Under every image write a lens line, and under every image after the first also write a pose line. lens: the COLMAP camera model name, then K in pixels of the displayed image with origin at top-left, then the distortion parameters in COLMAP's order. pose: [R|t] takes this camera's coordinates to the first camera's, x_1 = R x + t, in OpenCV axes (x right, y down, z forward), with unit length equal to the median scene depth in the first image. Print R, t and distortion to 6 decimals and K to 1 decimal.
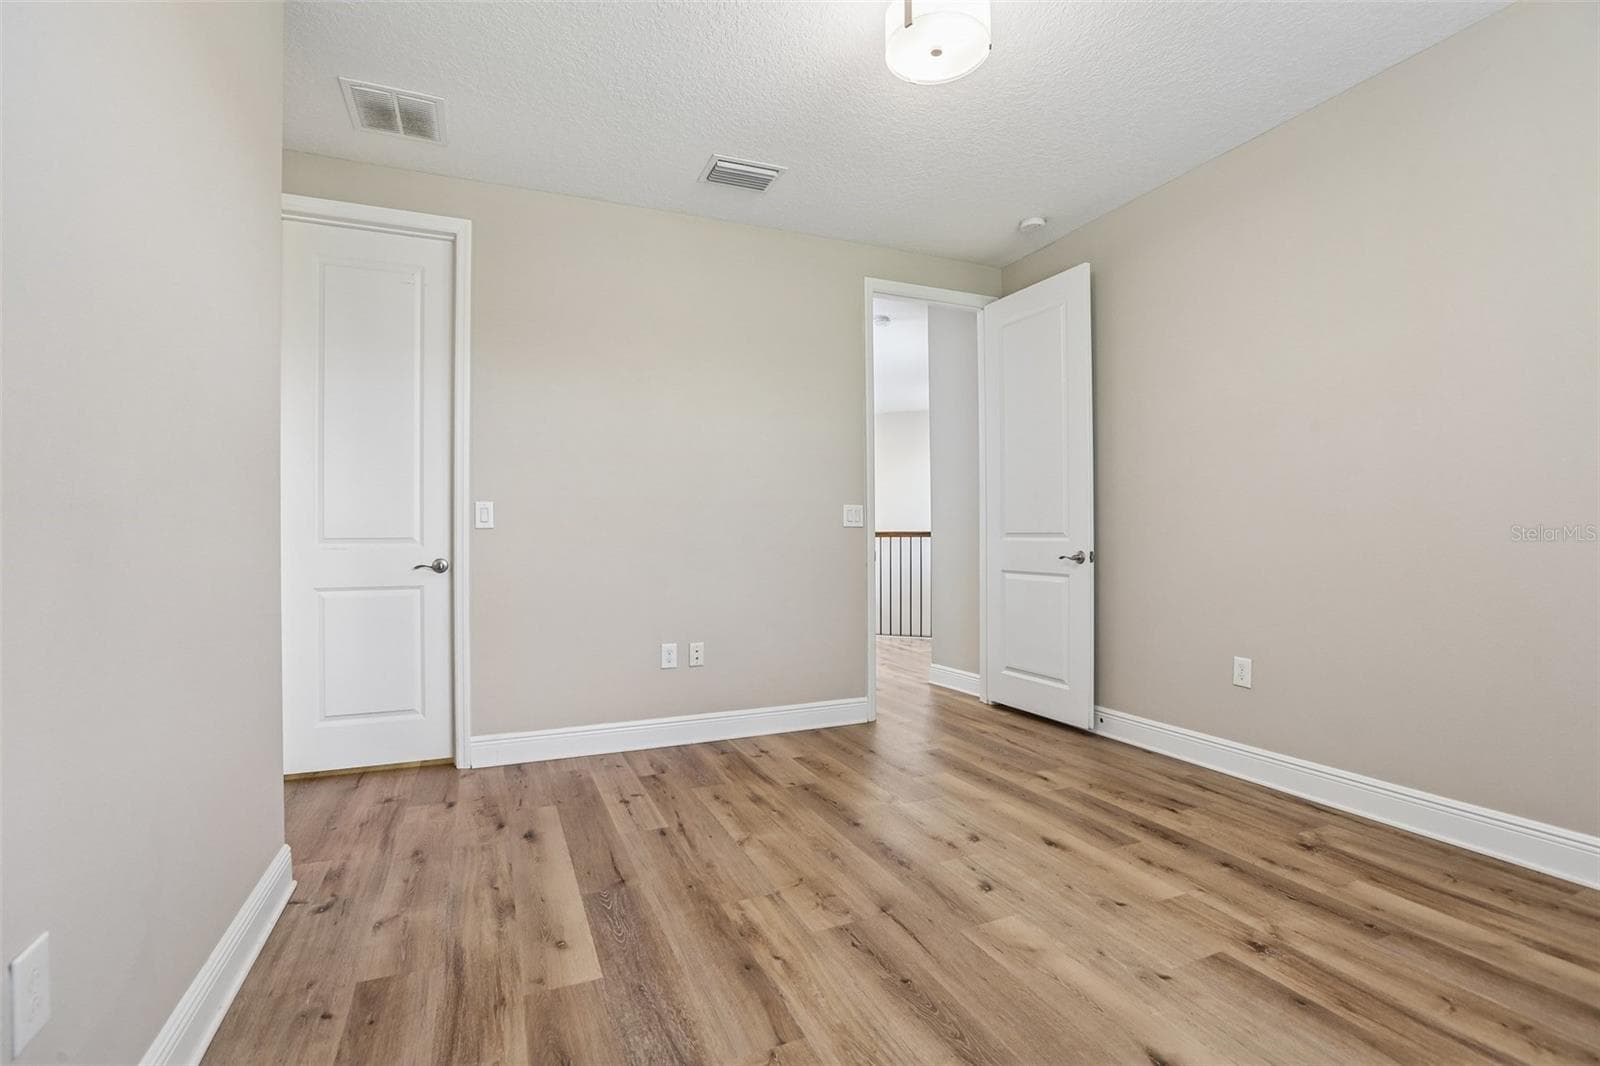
lens RADIAL K [[734.8, 0, 800.0], [0, 734.8, 533.0], [0, 0, 1]] dist [-0.001575, 0.000136]
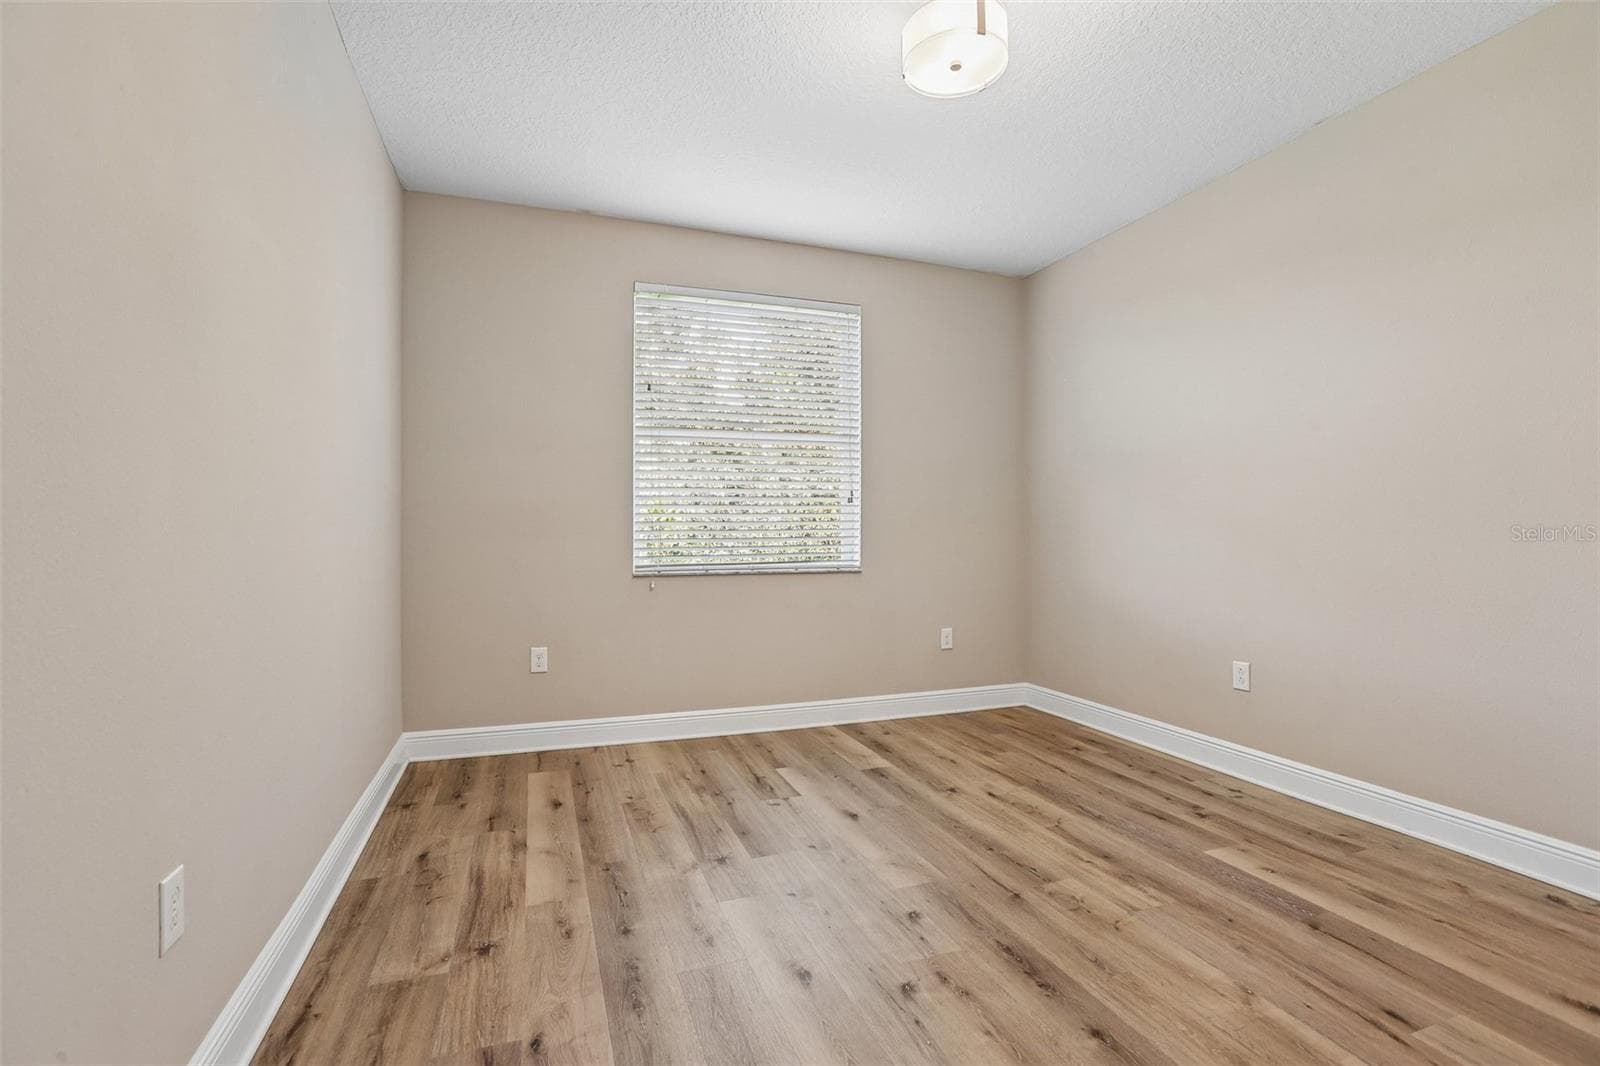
lens RADIAL K [[734.8, 0, 800.0], [0, 734.8, 533.0], [0, 0, 1]] dist [-0.001575, 0.000136]
pose [[-0.998221, 0.004874, 0.059424, 0.357833], [0.004386, 0.999956, -0.008343, -0.010533], [-0.059462, -0.008068, -0.998198, 2.060098]]
